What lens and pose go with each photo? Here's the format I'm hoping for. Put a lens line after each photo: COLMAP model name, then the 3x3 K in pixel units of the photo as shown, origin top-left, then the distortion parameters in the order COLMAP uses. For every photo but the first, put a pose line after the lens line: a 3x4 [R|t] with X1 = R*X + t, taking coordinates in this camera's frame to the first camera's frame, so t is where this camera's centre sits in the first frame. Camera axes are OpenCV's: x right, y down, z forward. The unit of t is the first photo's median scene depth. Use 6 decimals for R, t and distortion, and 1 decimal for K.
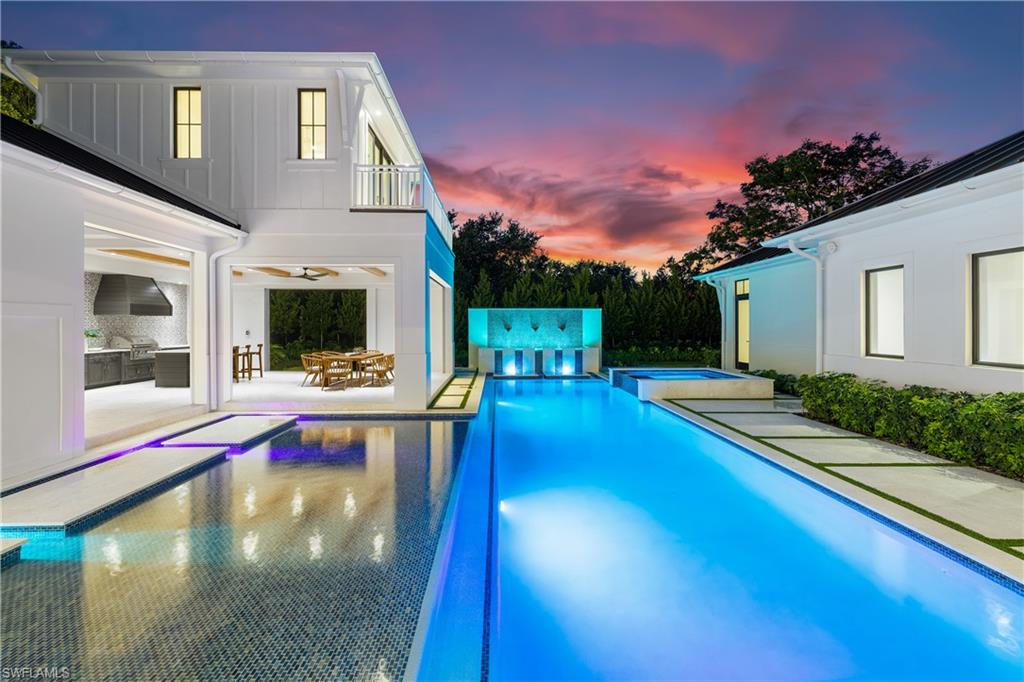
lens RADIAL K [[439.1, 0, 506.9], [0, 439.1, 325.2], [0, 0, 1]] dist [0.001376, 0.000056]
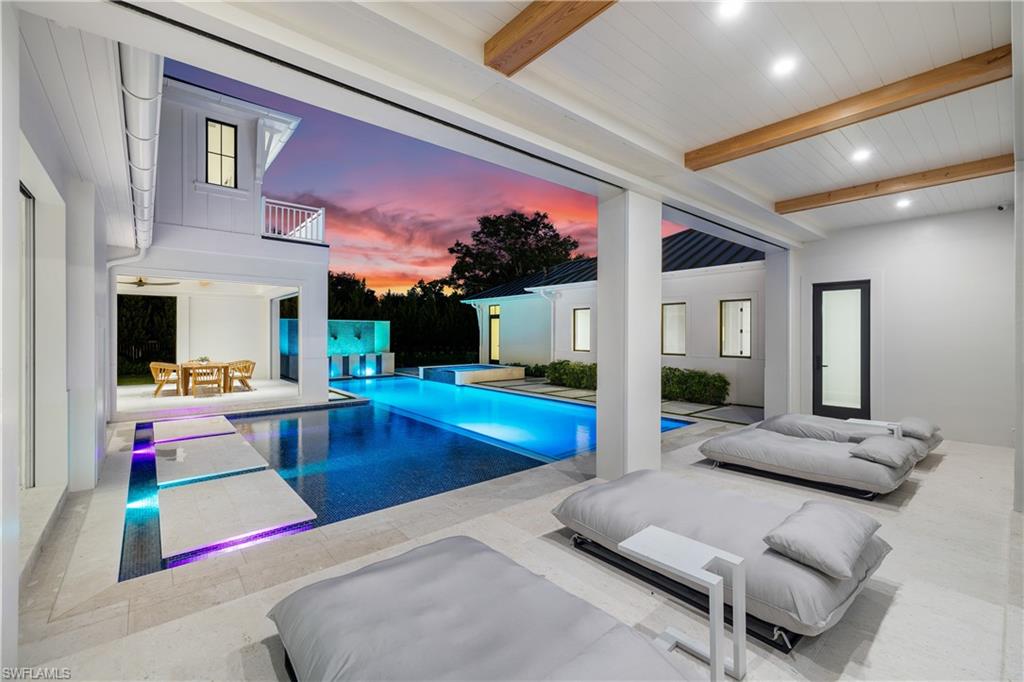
lens RADIAL K [[429.6, 0, 513.5], [0, 429.6, 333.6], [0, 0, 1]] dist [0.007260, 0.000230]
pose [[0.774564, 0.003177, 0.632488, -0.347678], [-0.003933, 0.999992, -0.000207, -0.004894], [-0.632483, -0.002328, 0.774571, -0.191463]]
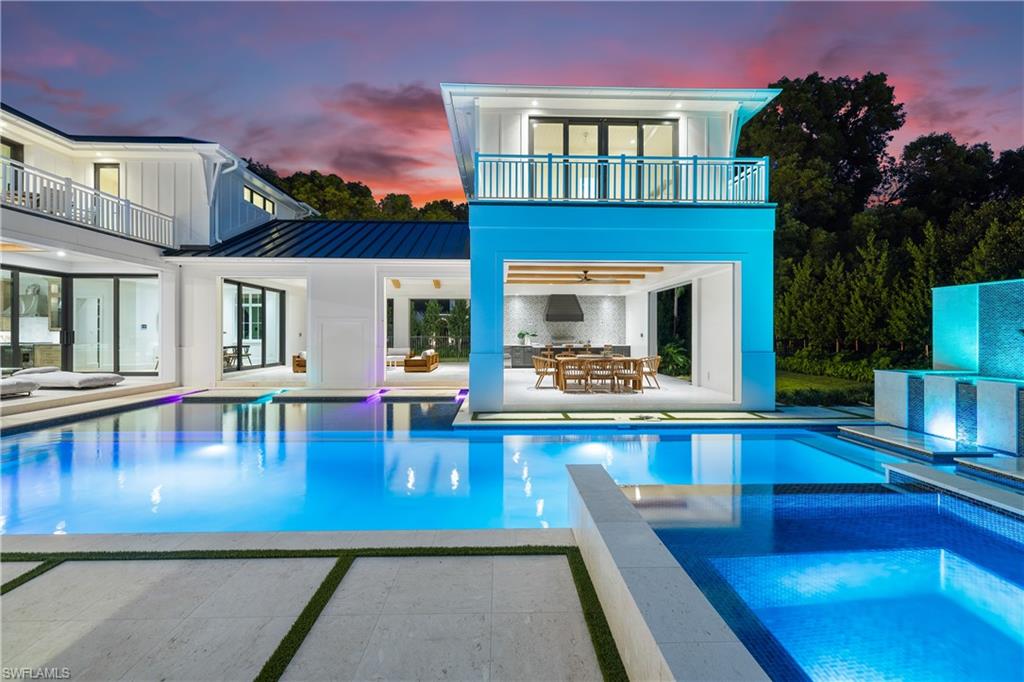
lens RADIAL K [[429.6, 0, 513.5], [0, 429.6, 333.6], [0, 0, 1]] dist [0.007260, 0.000230]
pose [[0.011083, 0.002846, -0.999935, 0.460401], [0.002032, 0.999994, 0.002869, 0.010936], [0.999937, -0.002064, 0.011077, 0.669120]]
